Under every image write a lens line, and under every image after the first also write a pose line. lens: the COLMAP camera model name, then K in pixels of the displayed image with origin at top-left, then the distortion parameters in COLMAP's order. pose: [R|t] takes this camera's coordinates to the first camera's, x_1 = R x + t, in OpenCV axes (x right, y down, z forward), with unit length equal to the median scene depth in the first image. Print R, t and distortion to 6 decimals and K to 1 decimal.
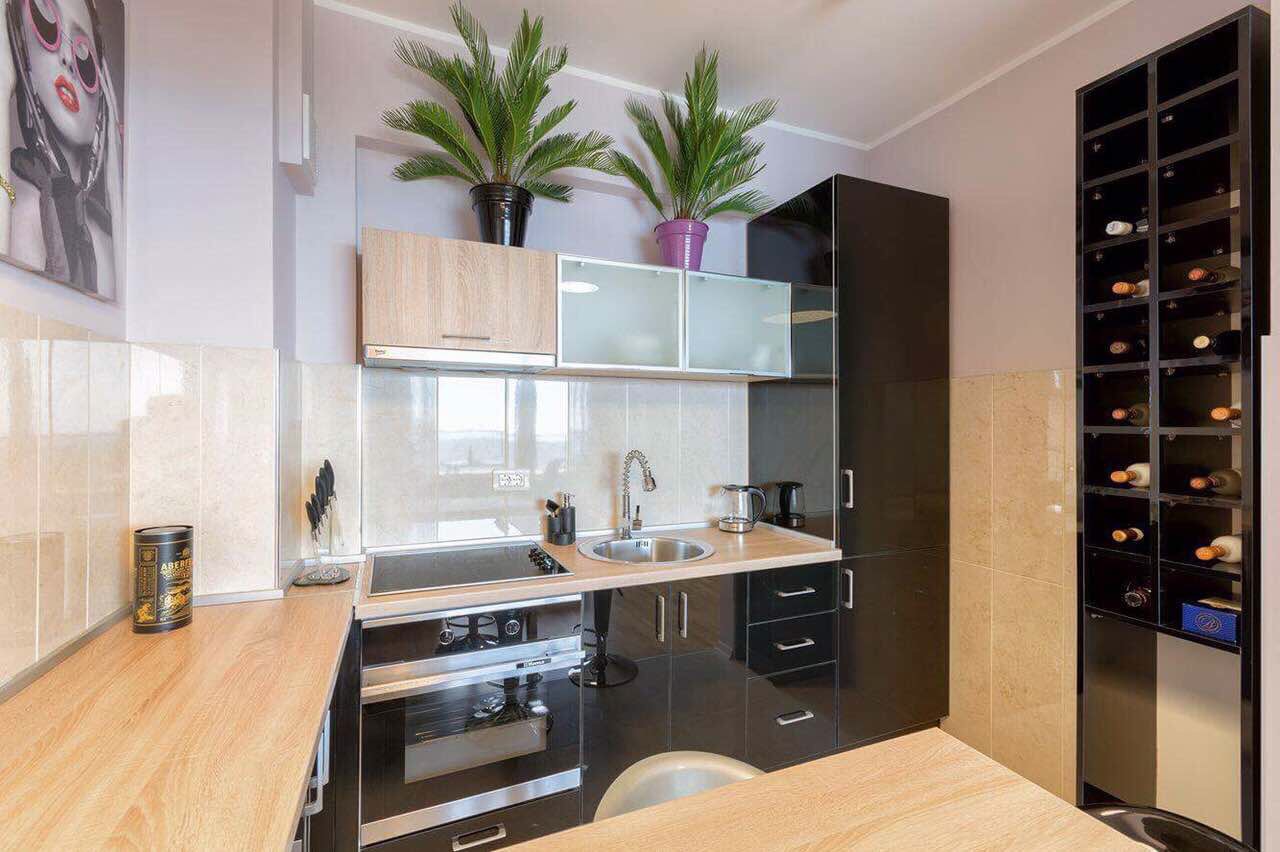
lens RADIAL K [[567.0, 0, 582.0], [0, 567.0, 422.6], [0, 0, 1]] dist [-0.016117, 0.001441]
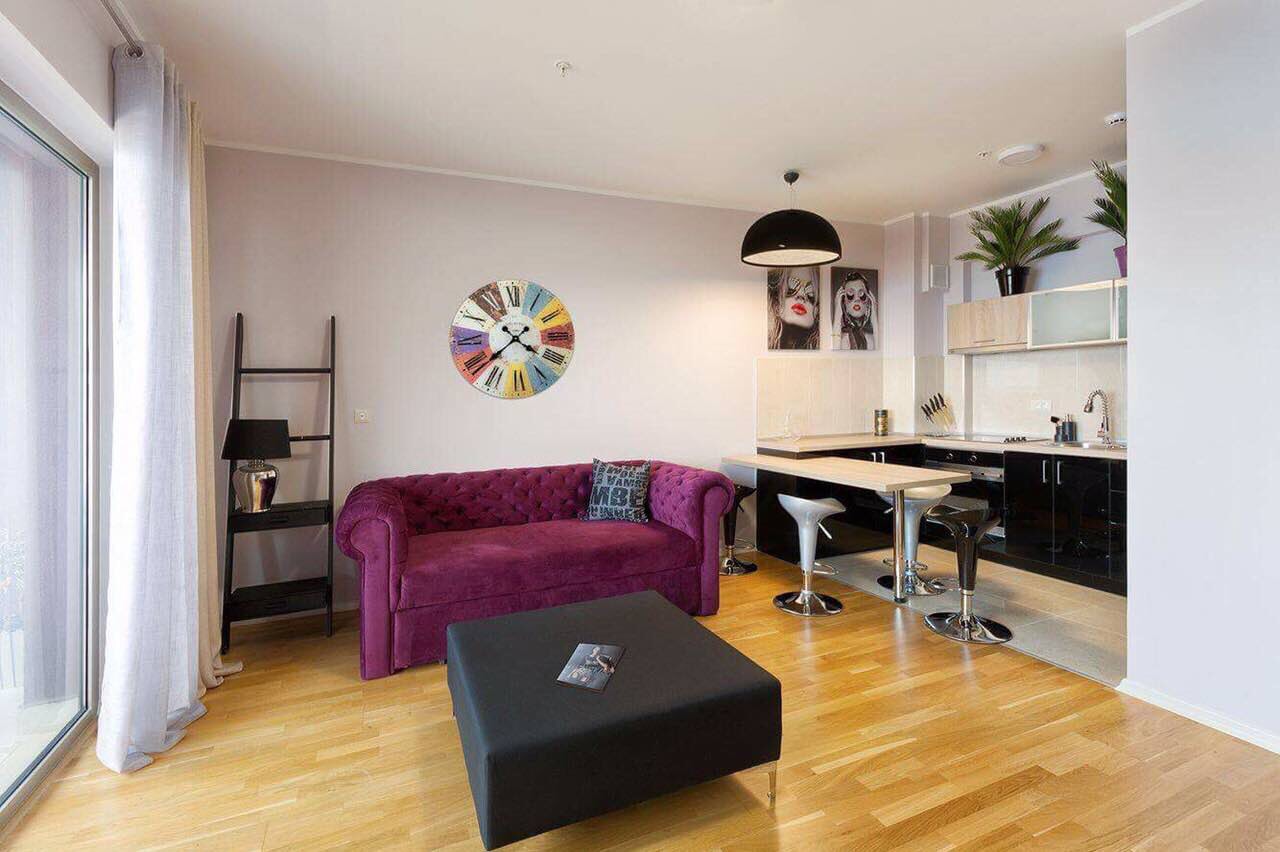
lens RADIAL K [[567.0, 0, 640.2], [0, 567.0, 408.2], [0, 0, 1]] dist [-0.016117, 0.001441]
pose [[-0.000490, 0.006805, -0.999977, 2.633449], [0.005219, 0.999963, 0.006802, 0.126566], [0.999986, -0.005216, -0.000525, -0.530635]]
